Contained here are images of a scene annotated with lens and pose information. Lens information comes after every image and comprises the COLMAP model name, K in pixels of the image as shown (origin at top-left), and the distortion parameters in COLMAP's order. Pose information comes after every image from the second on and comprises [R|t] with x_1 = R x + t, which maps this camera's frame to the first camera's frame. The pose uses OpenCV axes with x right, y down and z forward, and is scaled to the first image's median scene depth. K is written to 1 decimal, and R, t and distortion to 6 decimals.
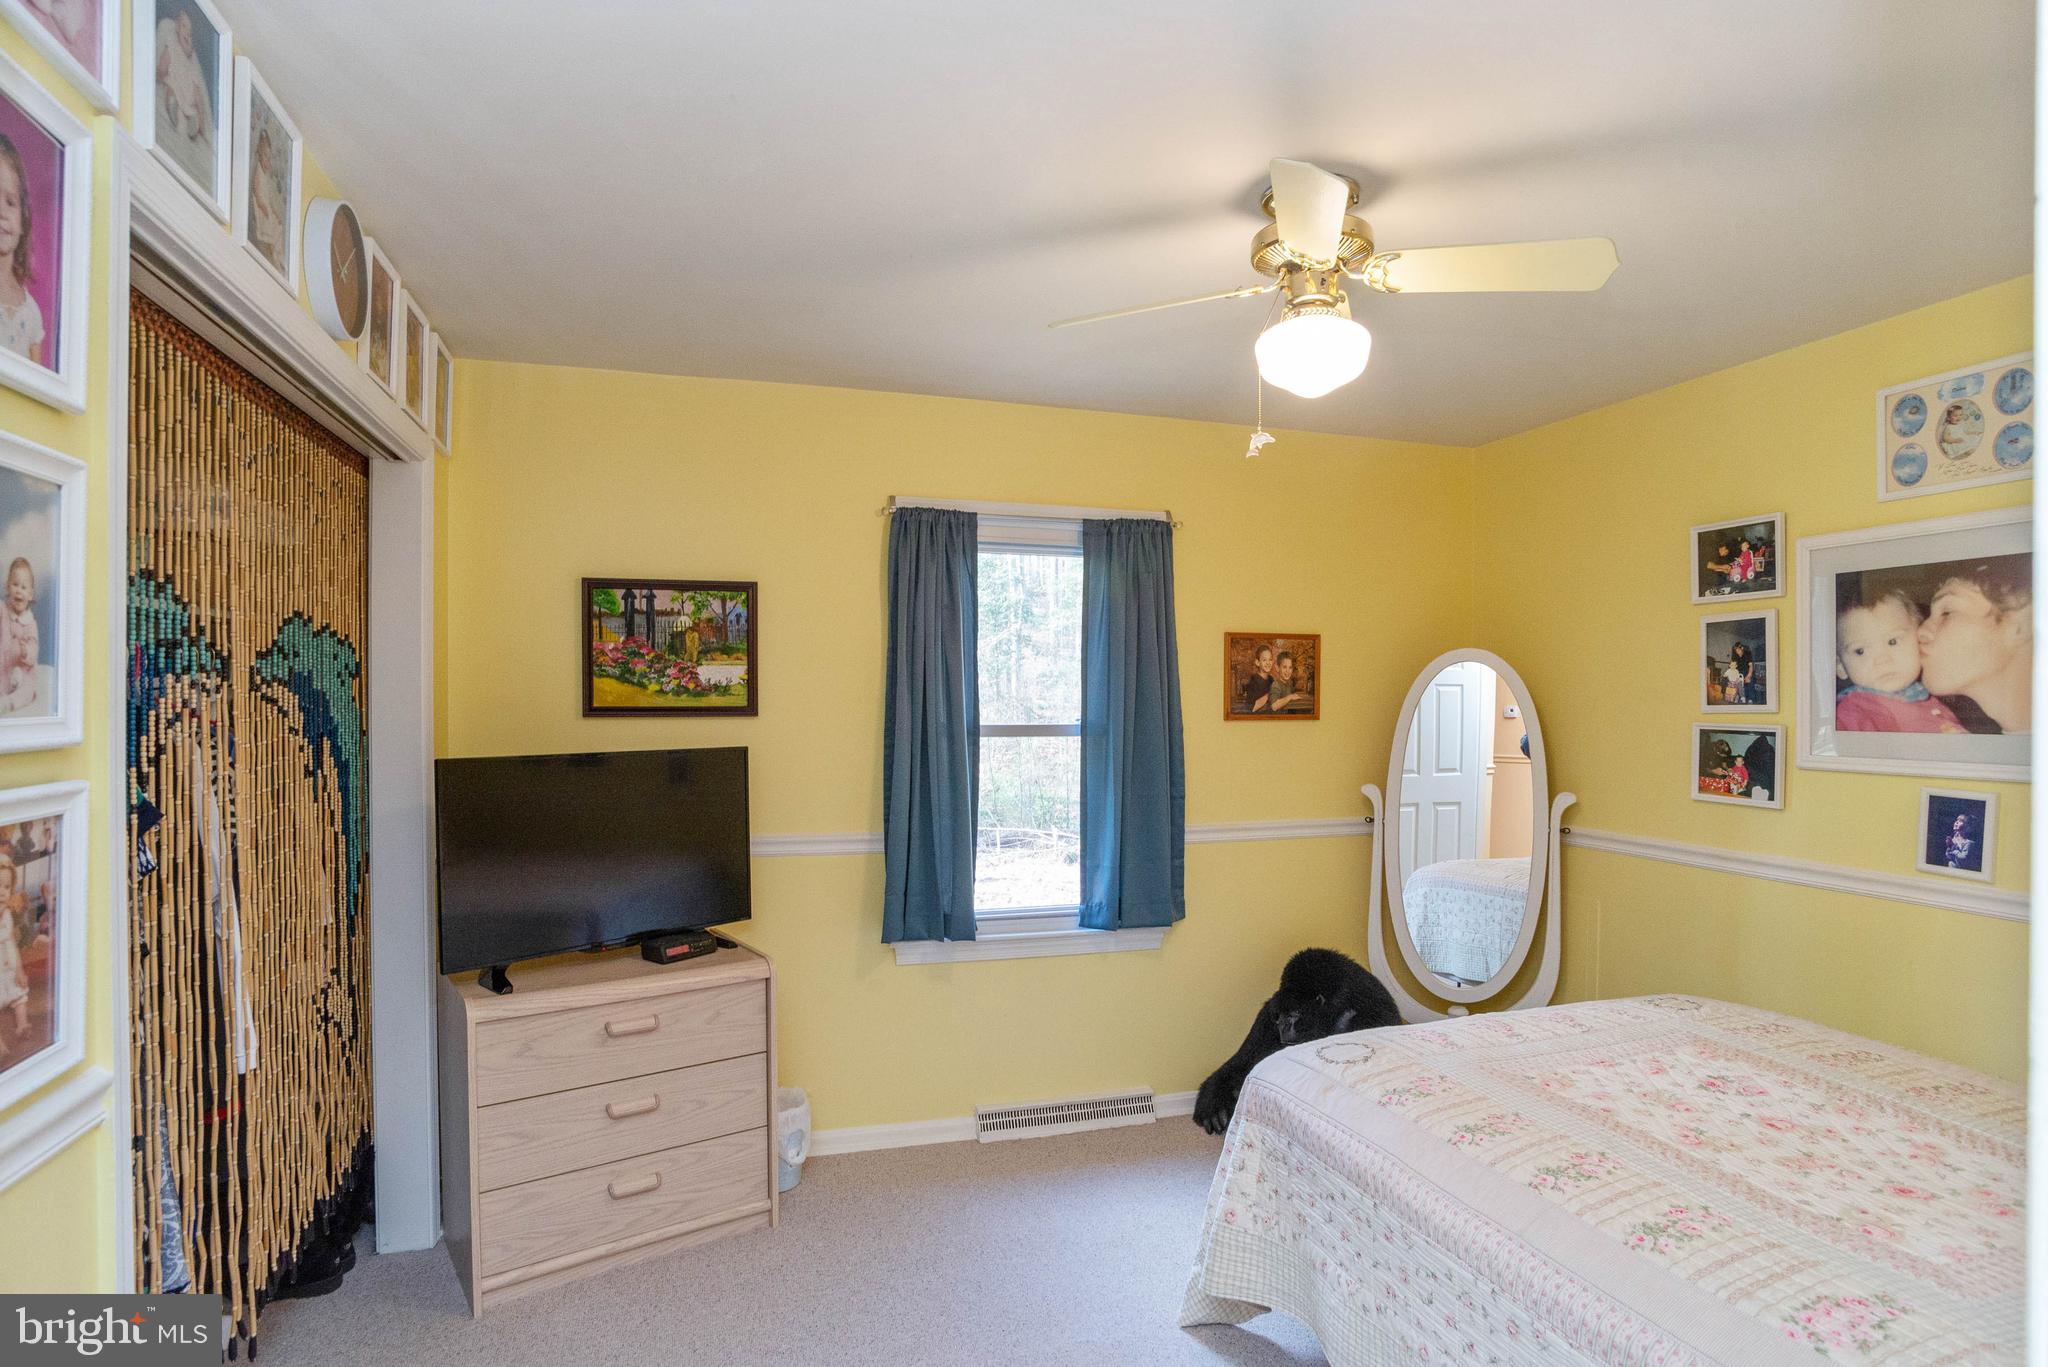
lens RADIAL K [[1020.5, 0, 1010.2], [0, 1020.5, 685.8], [0, 0, 1]] dist [-0.051994, 0.031798]
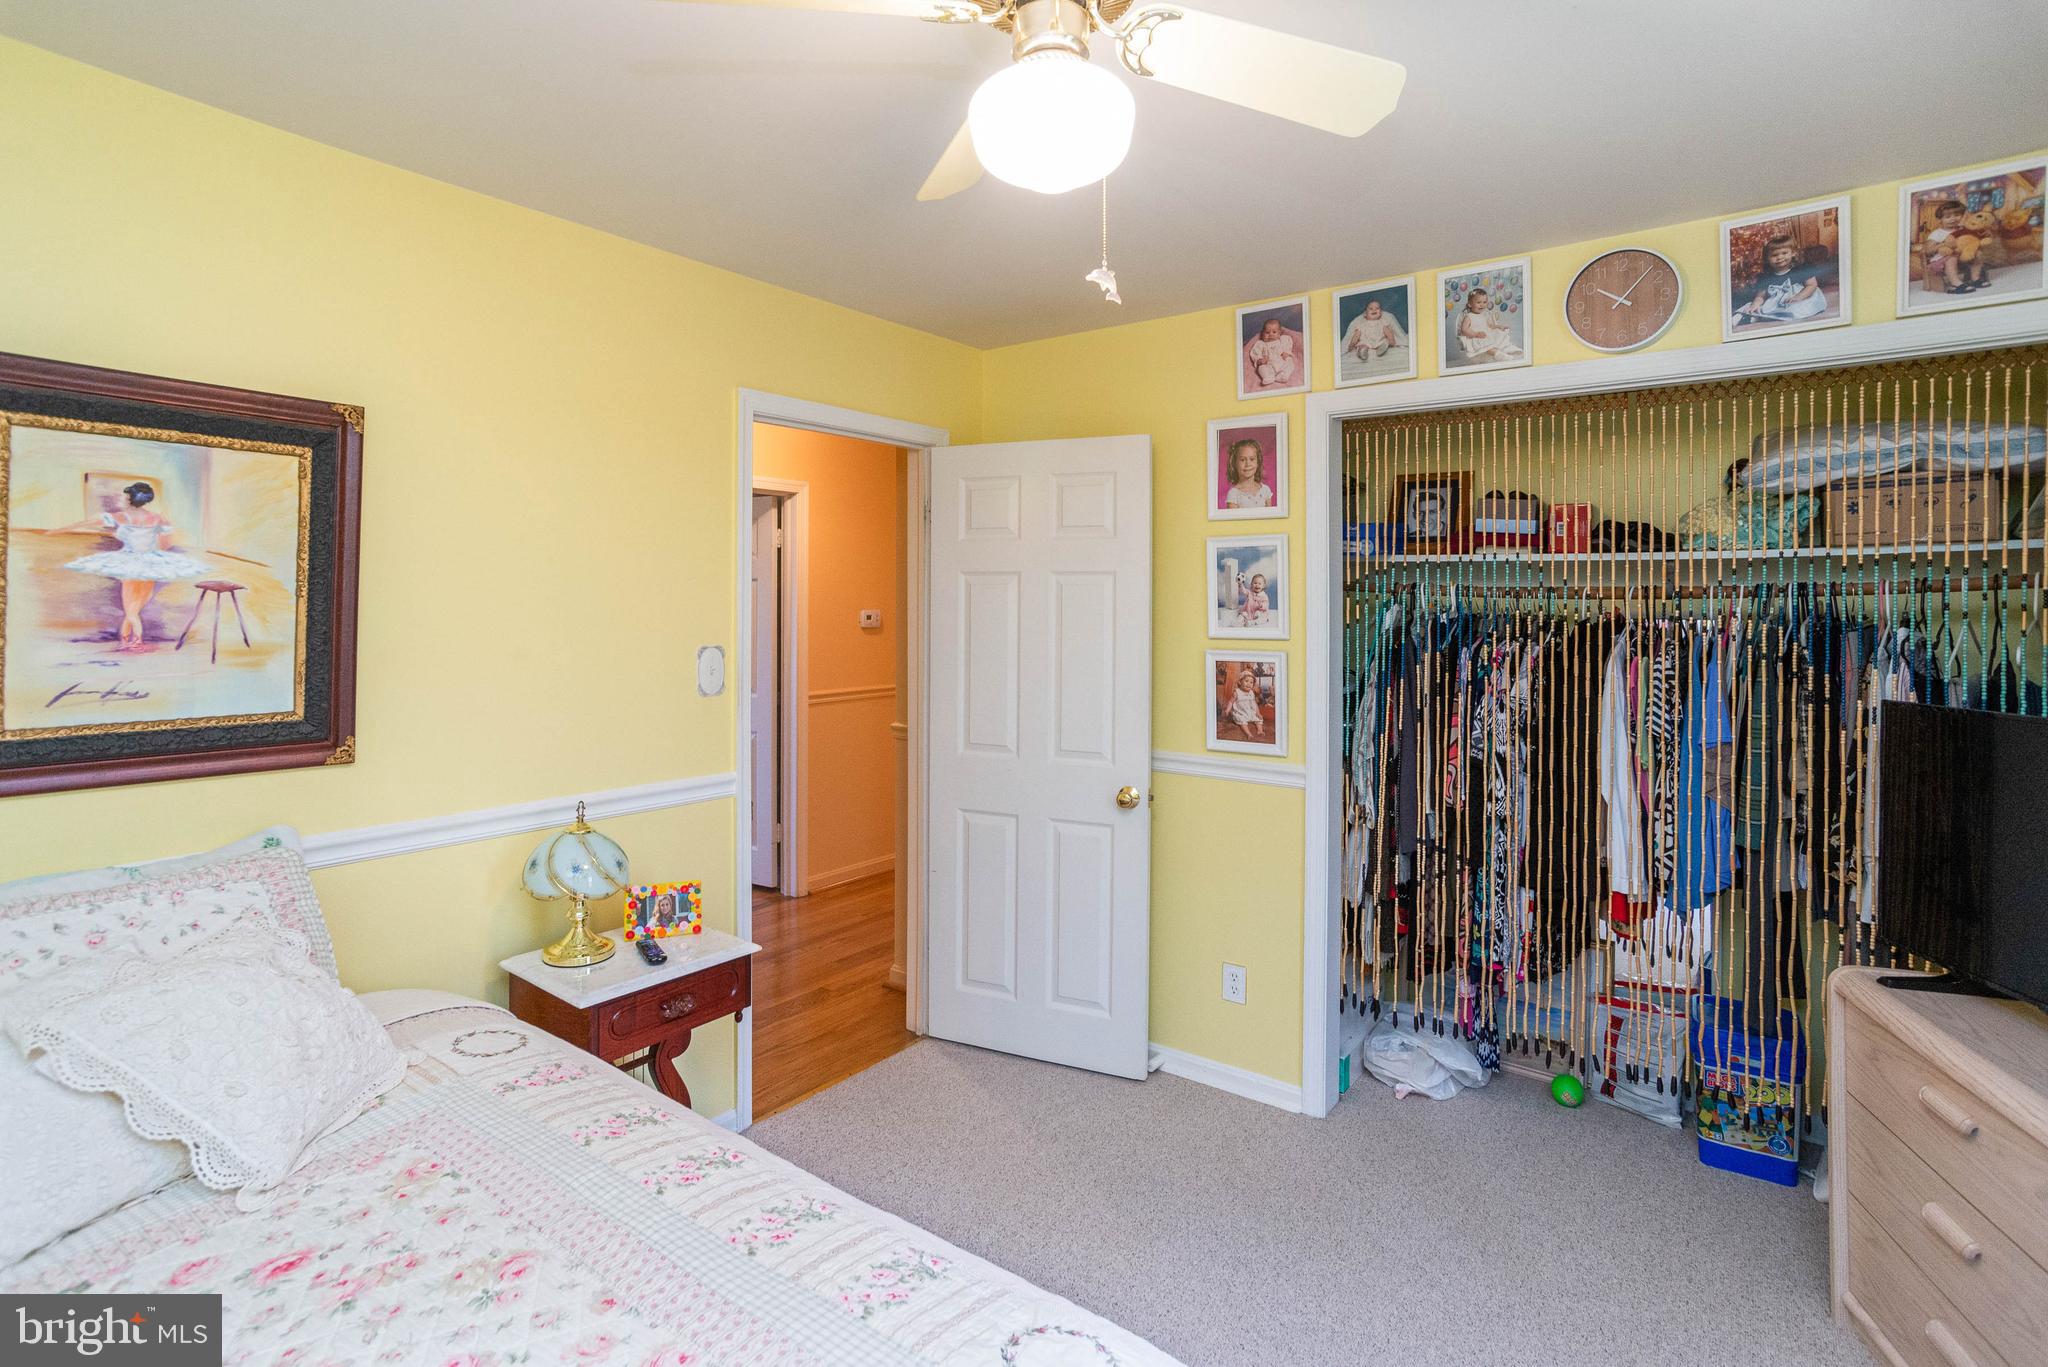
lens RADIAL K [[995.2, 0, 1015.3], [0, 995.2, 631.2], [0, 0, 1]] dist [-0.065629, 0.039742]
pose [[-0.801234, -0.000144, -0.598352, 1.340532], [-0.005351, 0.999962, 0.006925, 0.025130], [0.598328, 0.008750, -0.801204, 2.884215]]
